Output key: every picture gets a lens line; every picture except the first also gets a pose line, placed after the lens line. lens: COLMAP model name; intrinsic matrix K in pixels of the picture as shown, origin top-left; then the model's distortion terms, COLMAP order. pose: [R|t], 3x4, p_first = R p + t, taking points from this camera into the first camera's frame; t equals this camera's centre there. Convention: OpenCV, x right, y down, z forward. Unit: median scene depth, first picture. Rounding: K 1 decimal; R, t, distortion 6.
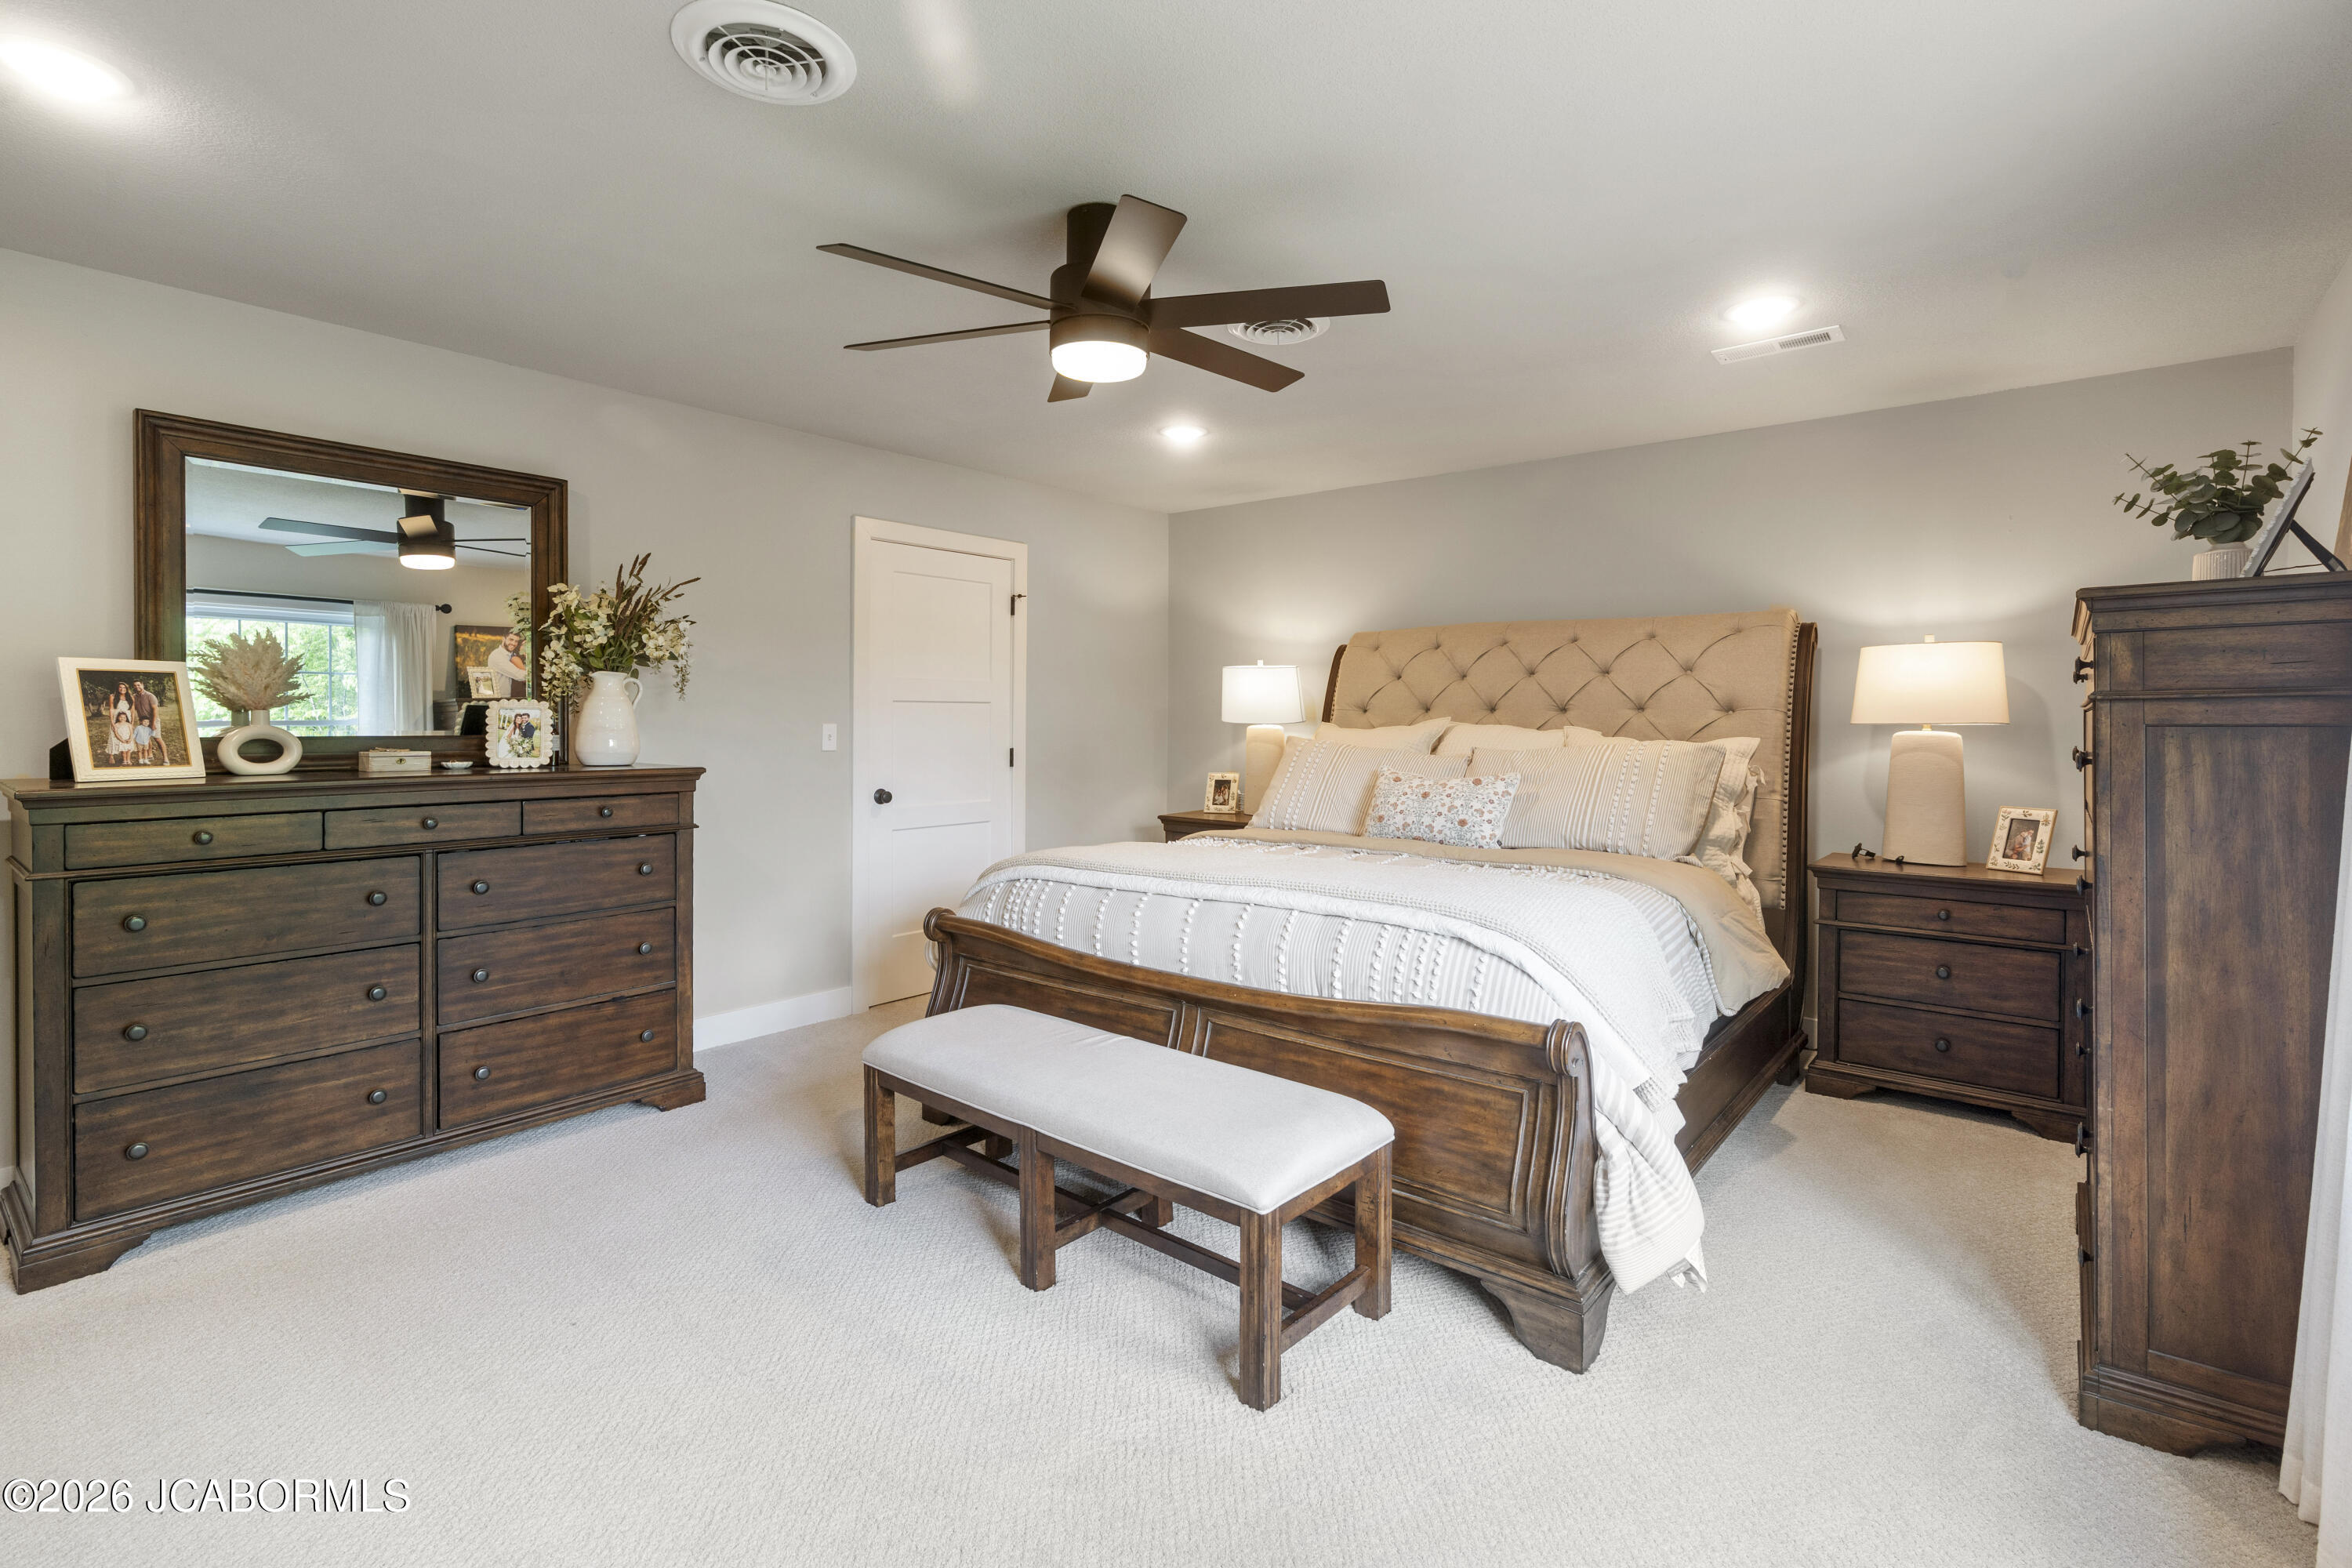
lens RADIAL K [[1087.2, 0, 1175.7], [0, 1087.2, 729.7], [0, 0, 1]] dist [0.000230, -0.000138]
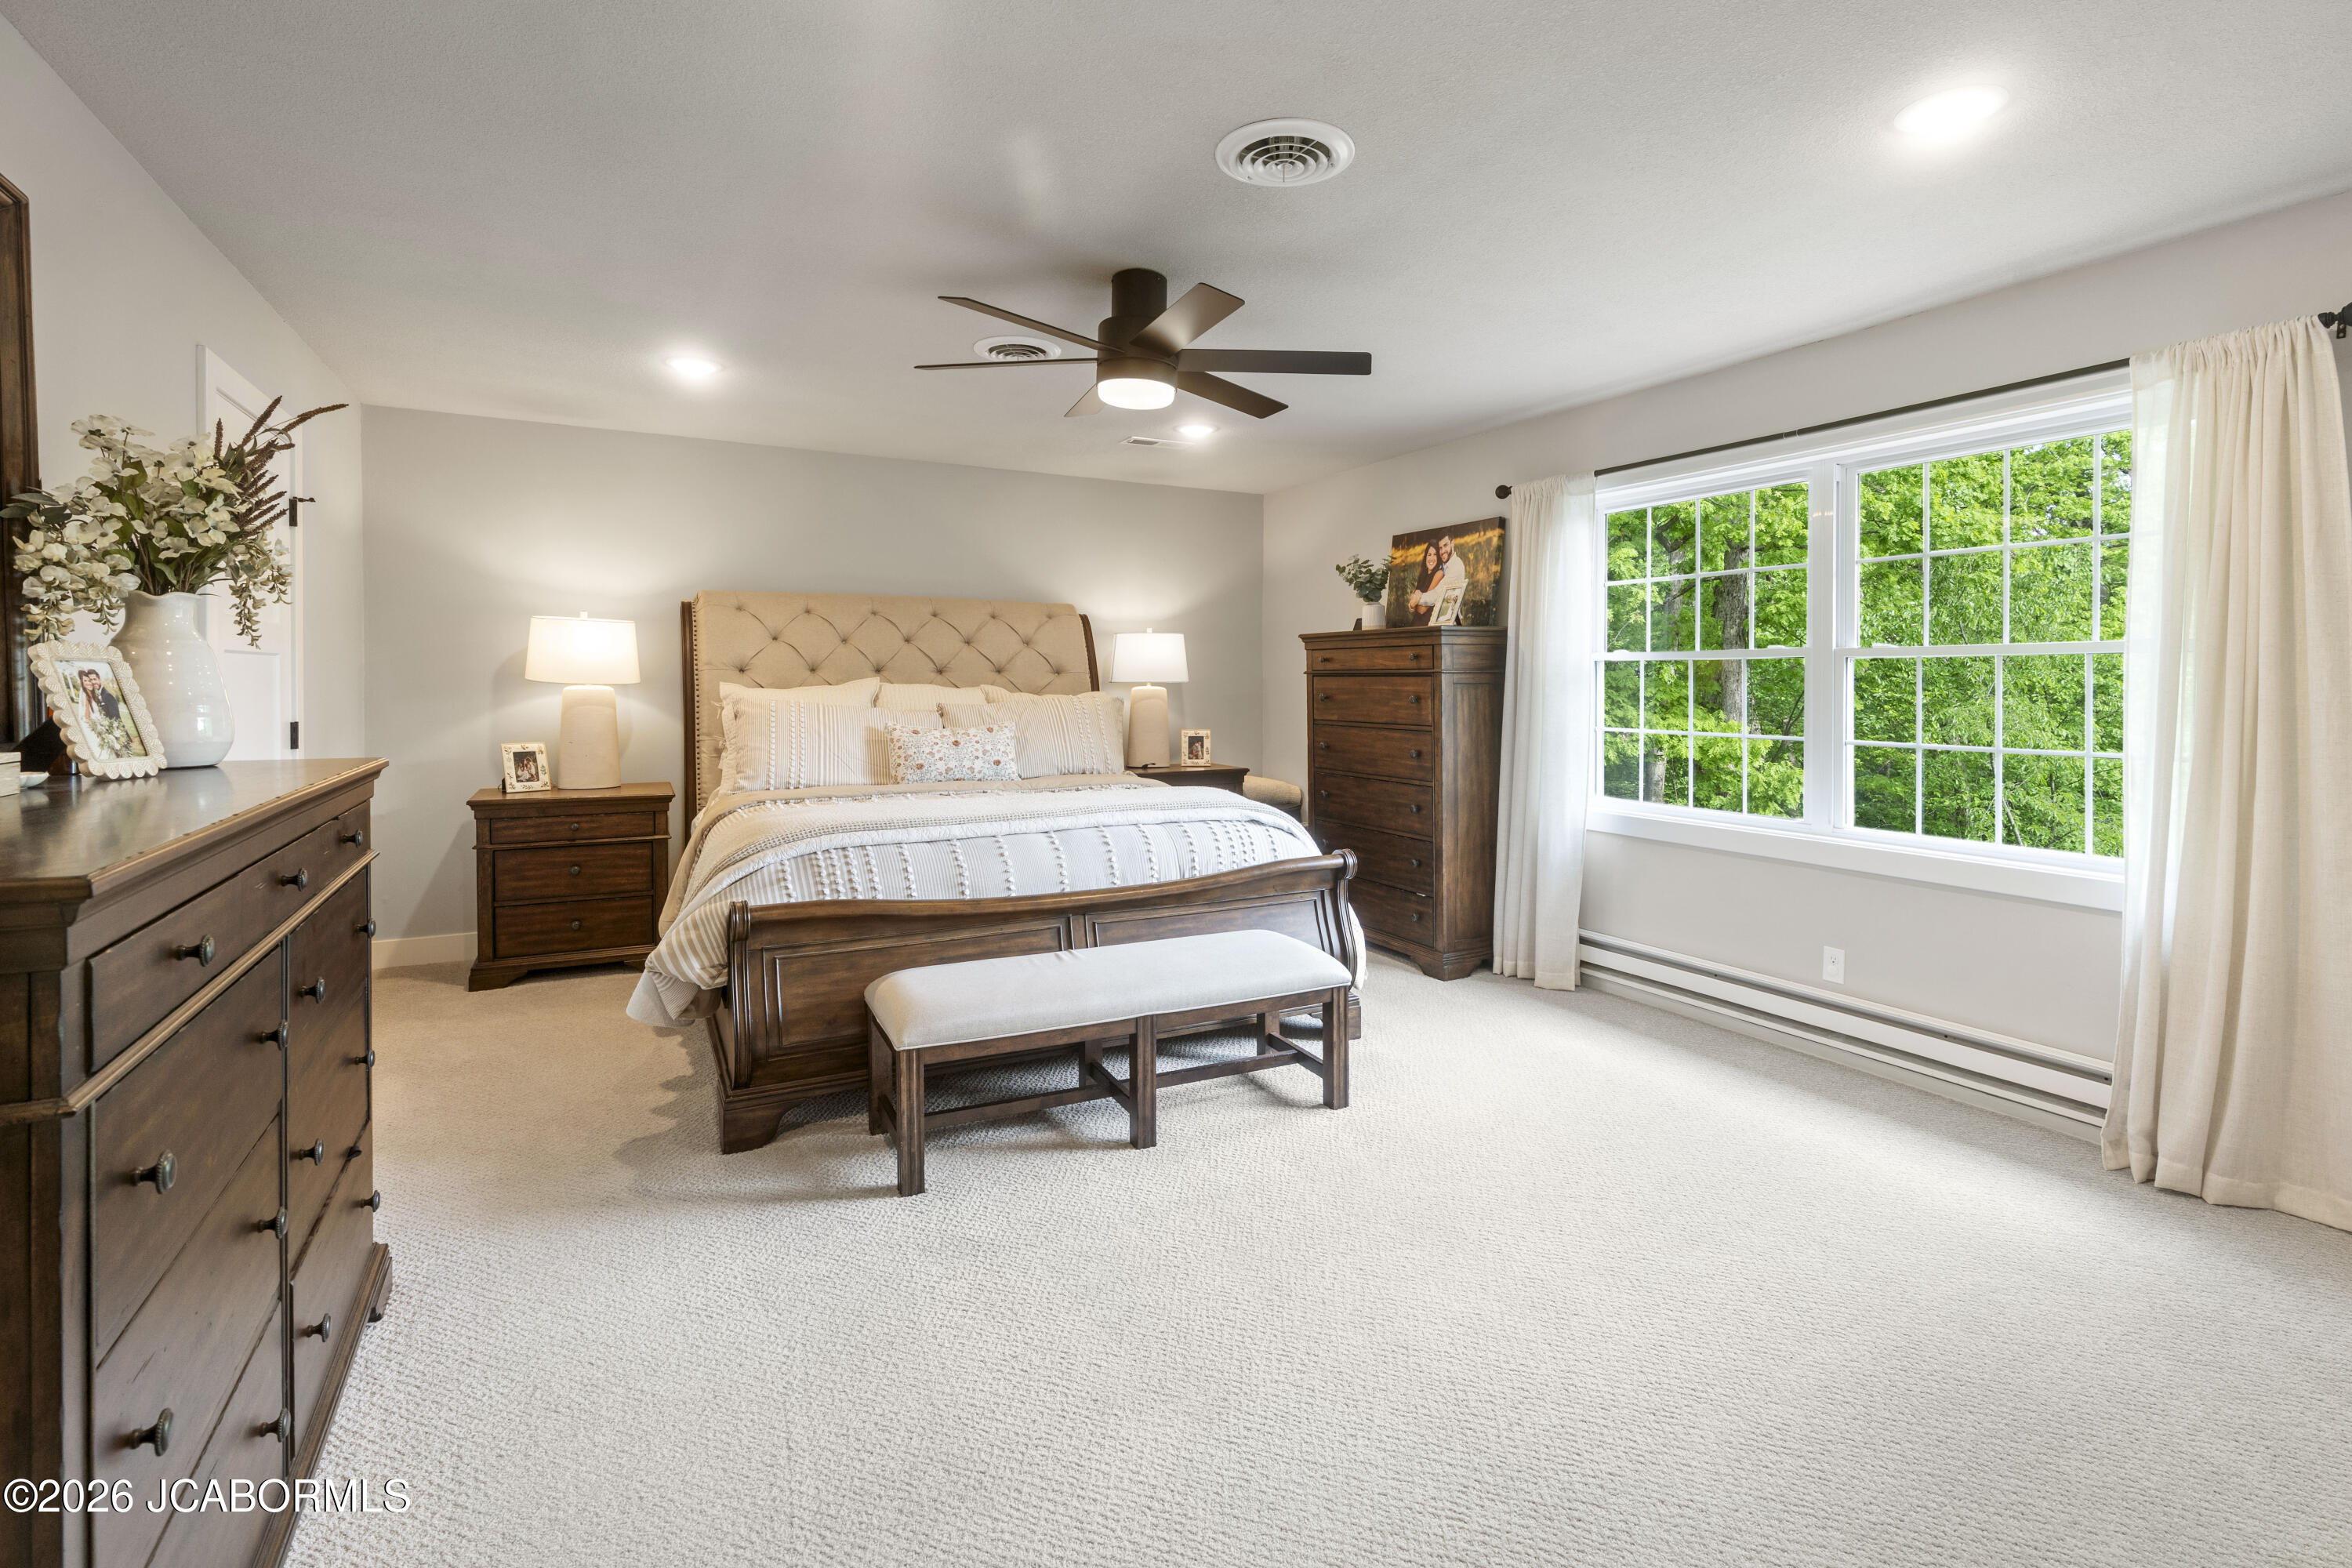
lens RADIAL K [[1105.8, 0, 1175.1], [0, 1105.8, 685.0], [0, 0, 1]] dist [0.000629, -0.000002]
pose [[0.381100, -0.004577, 0.924523, -0.809967], [0.006669, 0.999975, 0.002201, -0.004692], [-0.924510, 0.005327, 0.381121, 0.318936]]
